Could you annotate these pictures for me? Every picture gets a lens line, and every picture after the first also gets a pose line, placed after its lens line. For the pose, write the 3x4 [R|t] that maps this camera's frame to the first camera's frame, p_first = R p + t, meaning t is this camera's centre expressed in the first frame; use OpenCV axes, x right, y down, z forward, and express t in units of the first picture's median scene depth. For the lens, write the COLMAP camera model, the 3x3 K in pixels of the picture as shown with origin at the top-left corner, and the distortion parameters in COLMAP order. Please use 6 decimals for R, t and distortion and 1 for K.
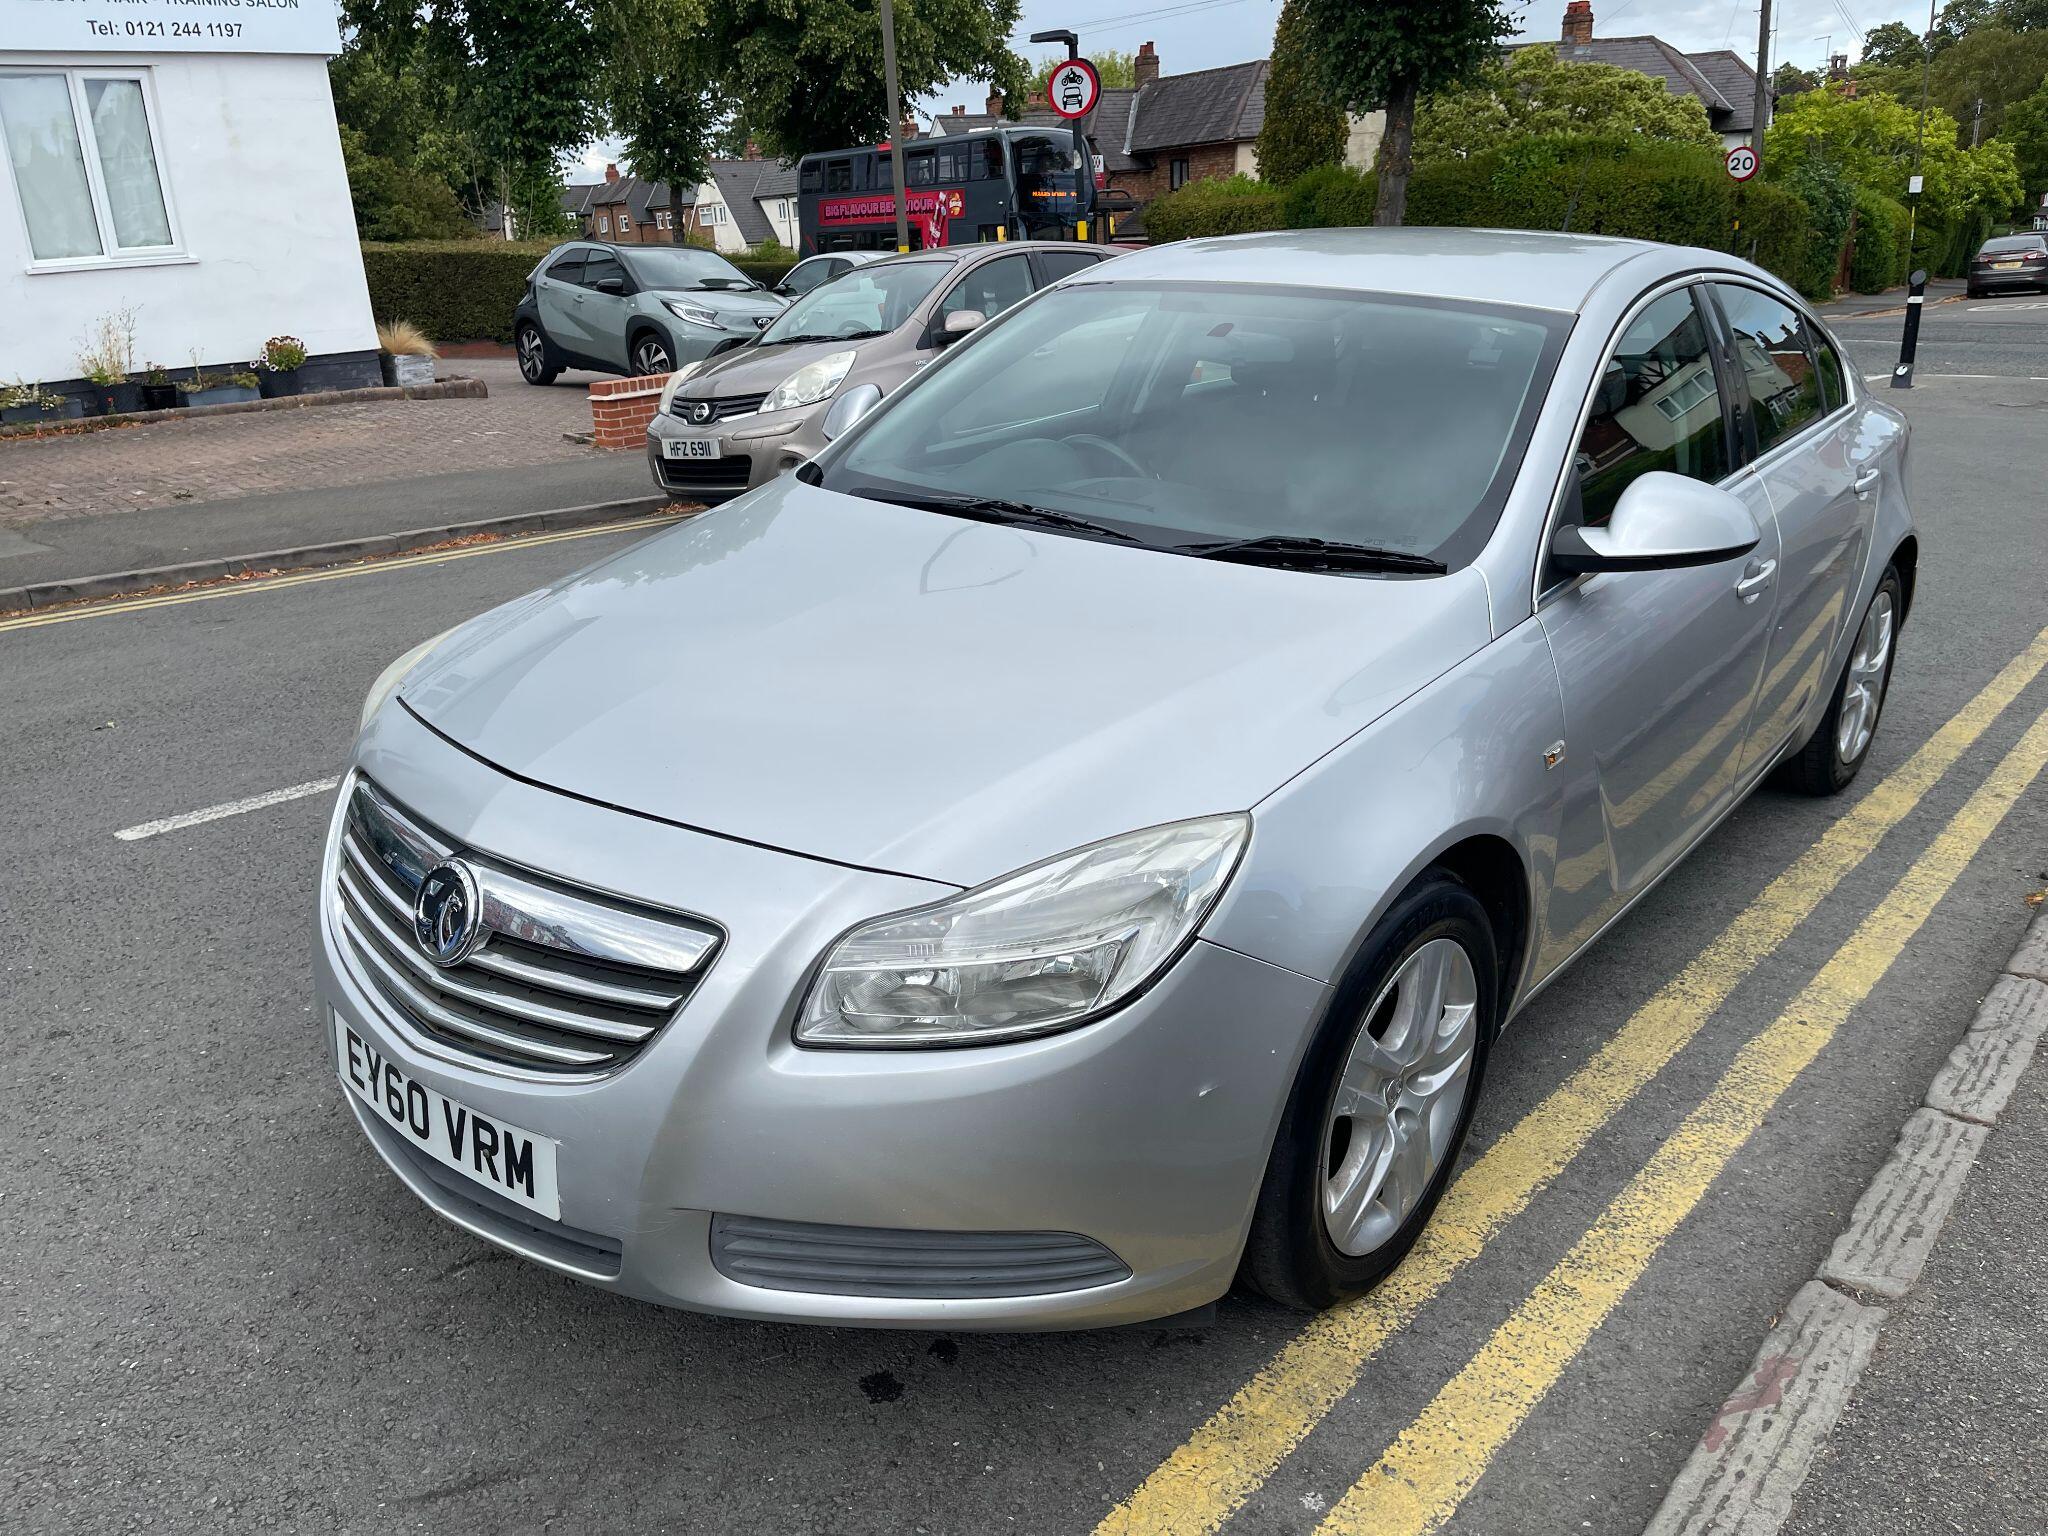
lens RADIAL K [[1544.9, 0, 1020.6], [0, 1544.9, 765.4], [0, 0, 1]] dist [0.079781, -0.108373]
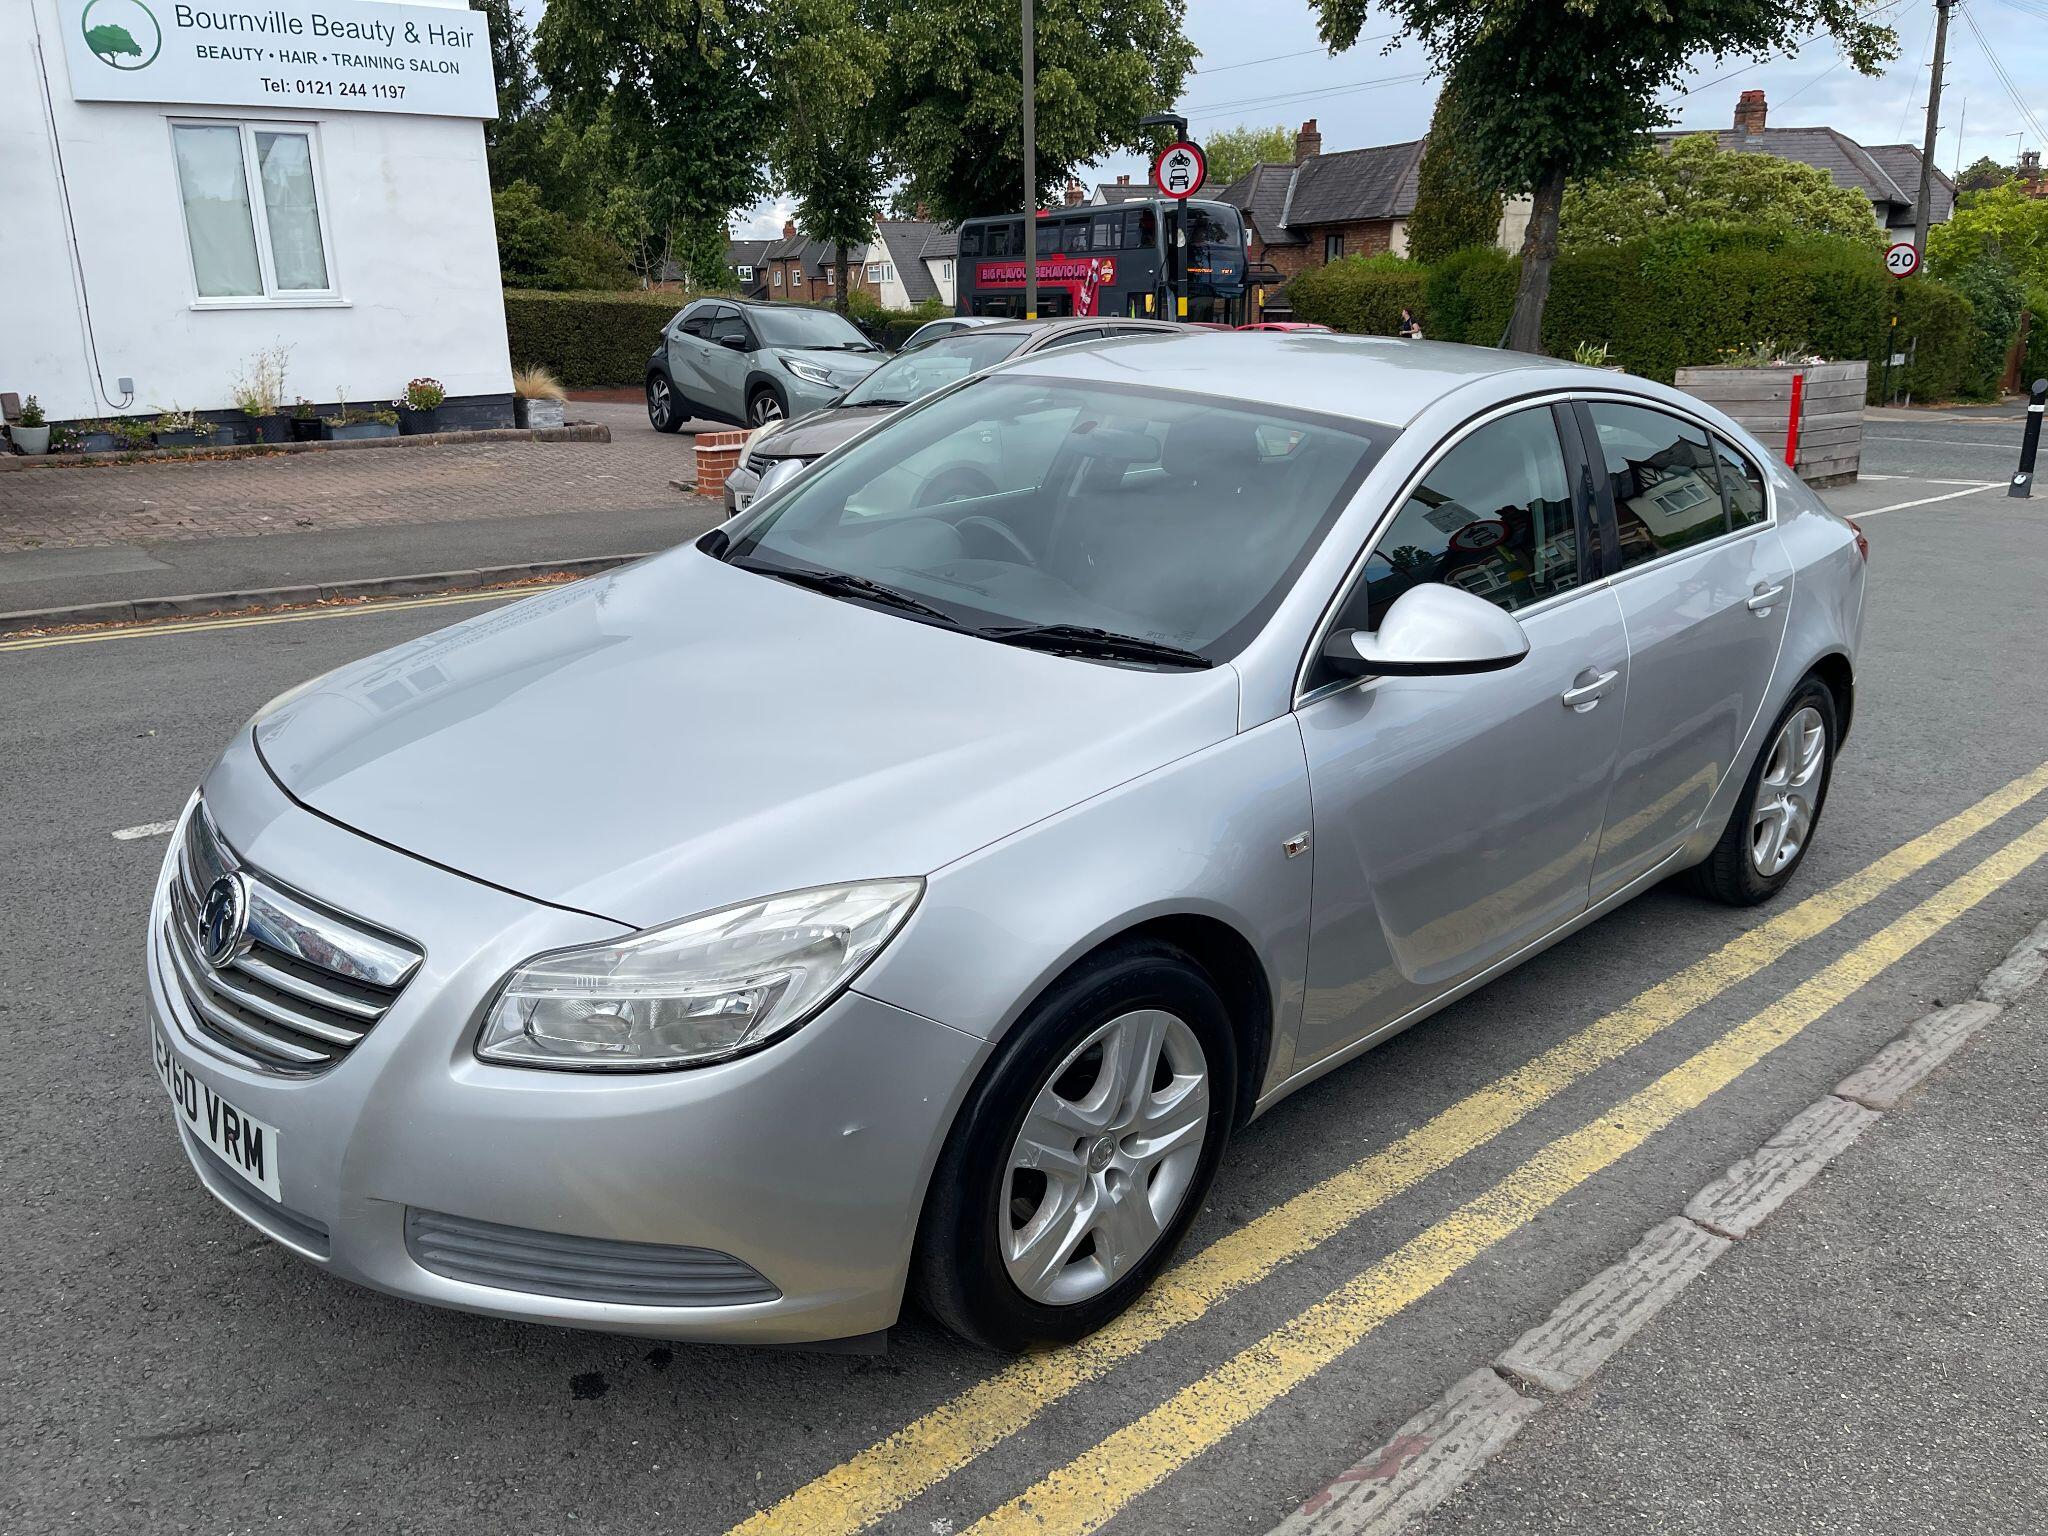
lens RADIAL K [[1544.9, 0, 1026.3], [0, 1544.9, 760.1], [0, 0, 1]] dist [0.079781, -0.108373]
pose [[0.994386, 0.061598, -0.086034, 0.065506], [-0.064974, 0.997201, -0.036999, -0.003512], [0.083514, 0.042381, 0.995605, -0.017667]]
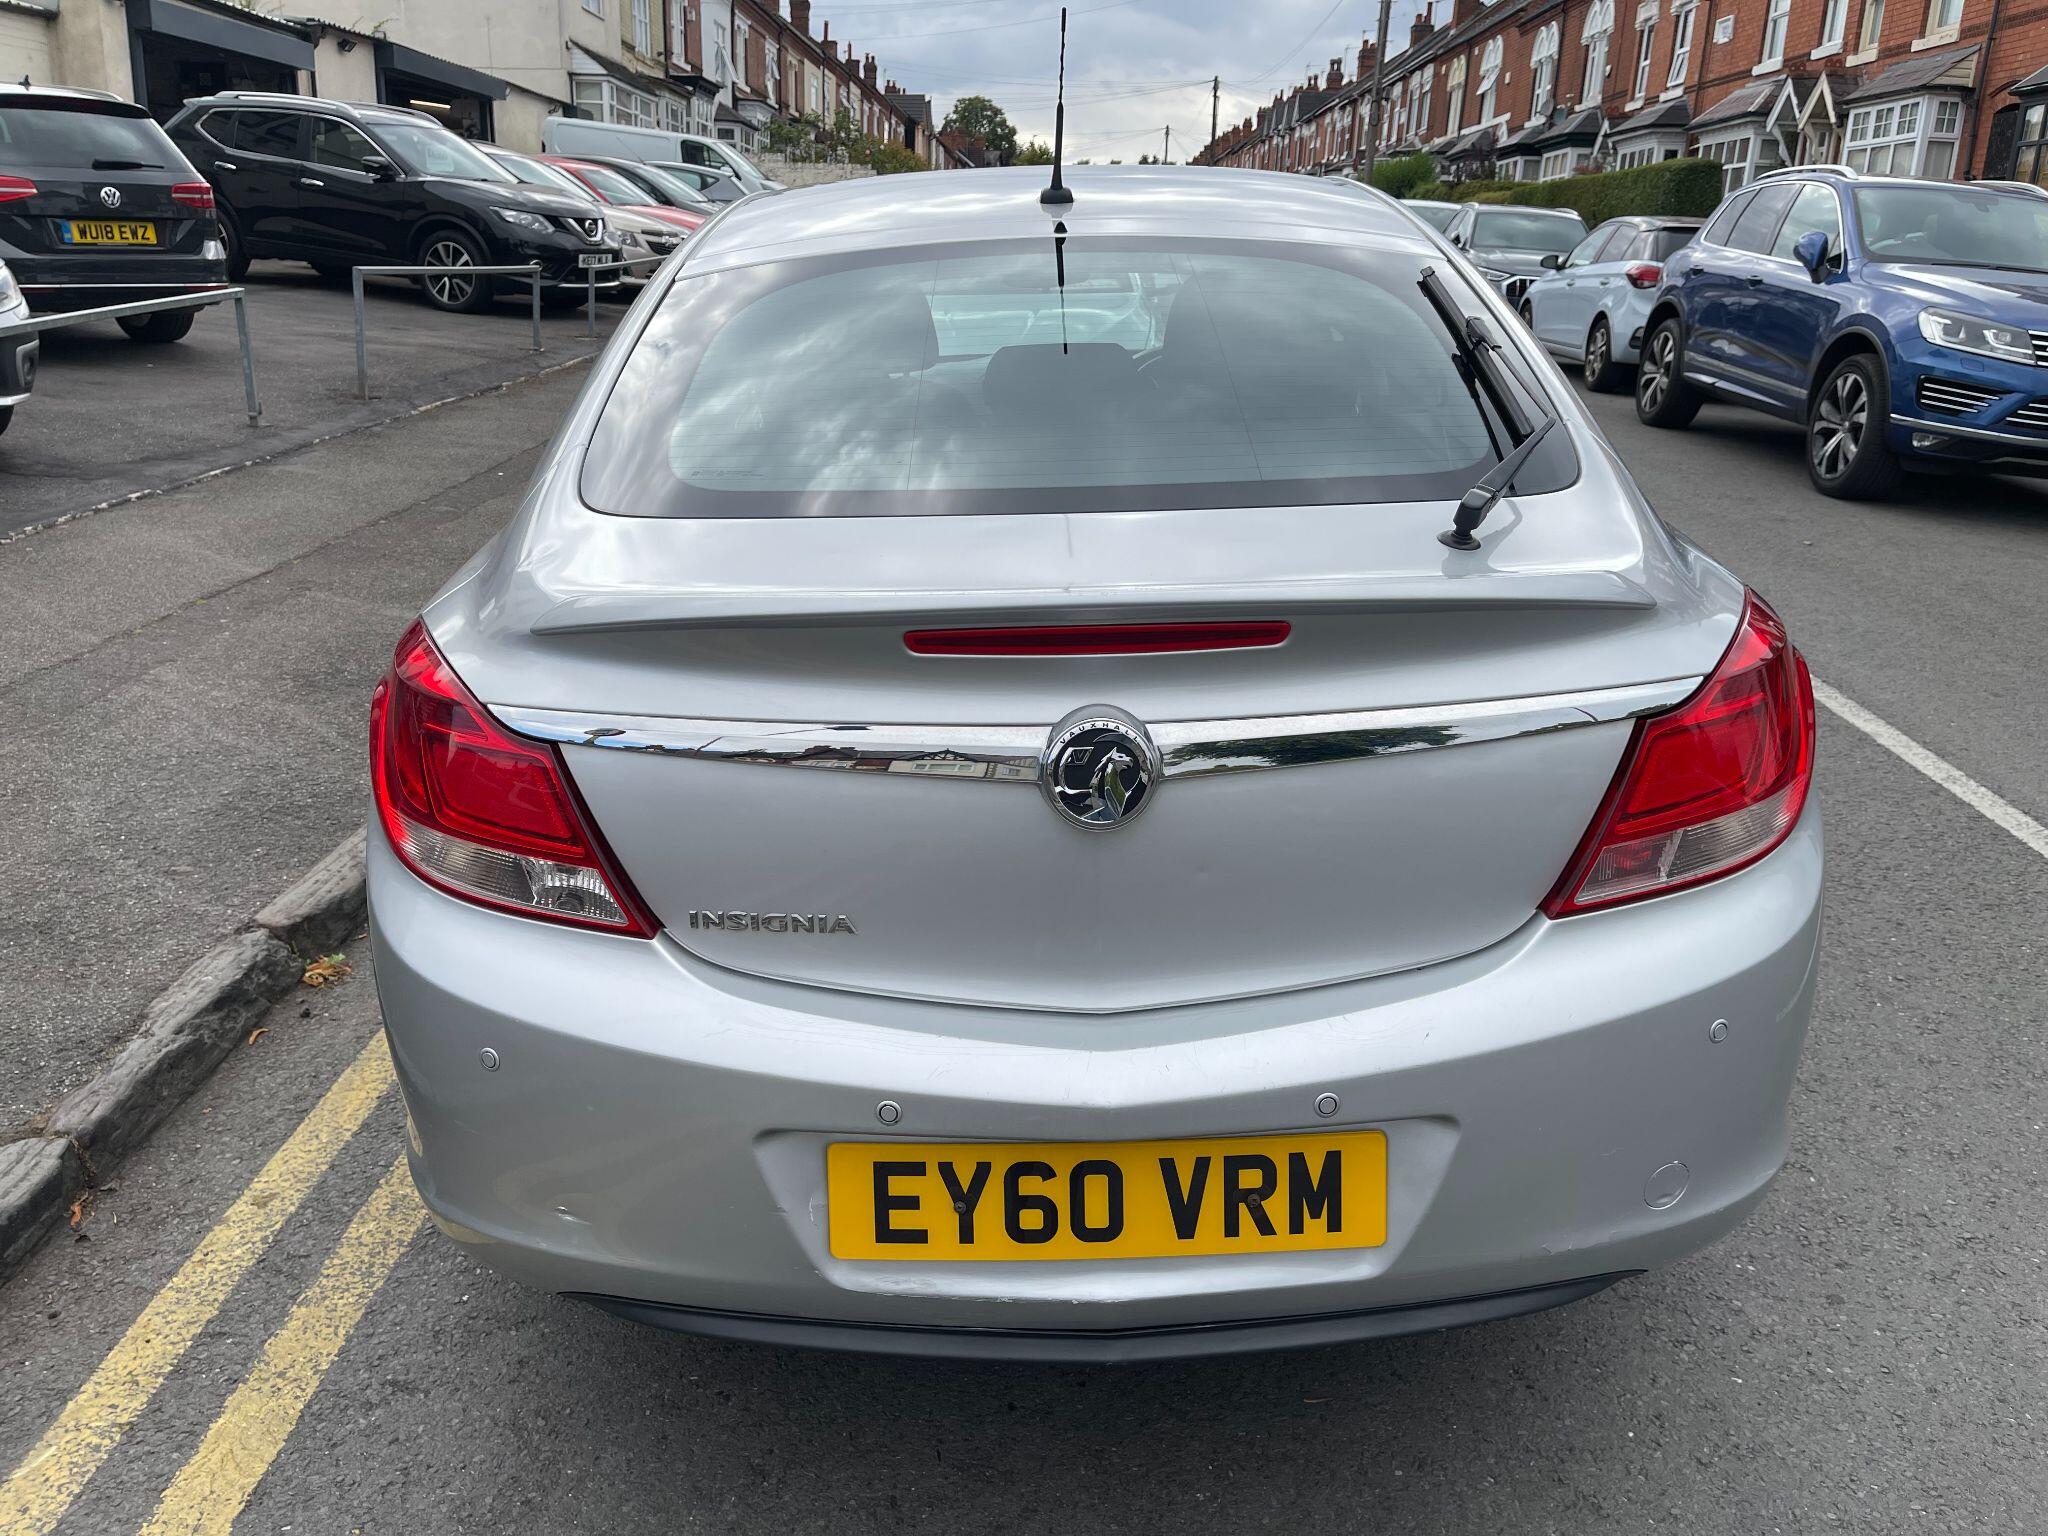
lens RADIAL K [[1544.9, 0, 1021.0], [0, 1544.9, 763.7], [0, 0, 1]] dist [0.079781, -0.108373]
pose [[-0.770359, 0.218050, -0.599167, 0.343435], [-0.207173, 0.803120, 0.558638, -0.223386], [0.603014, 0.554483, -0.573517, 0.666782]]
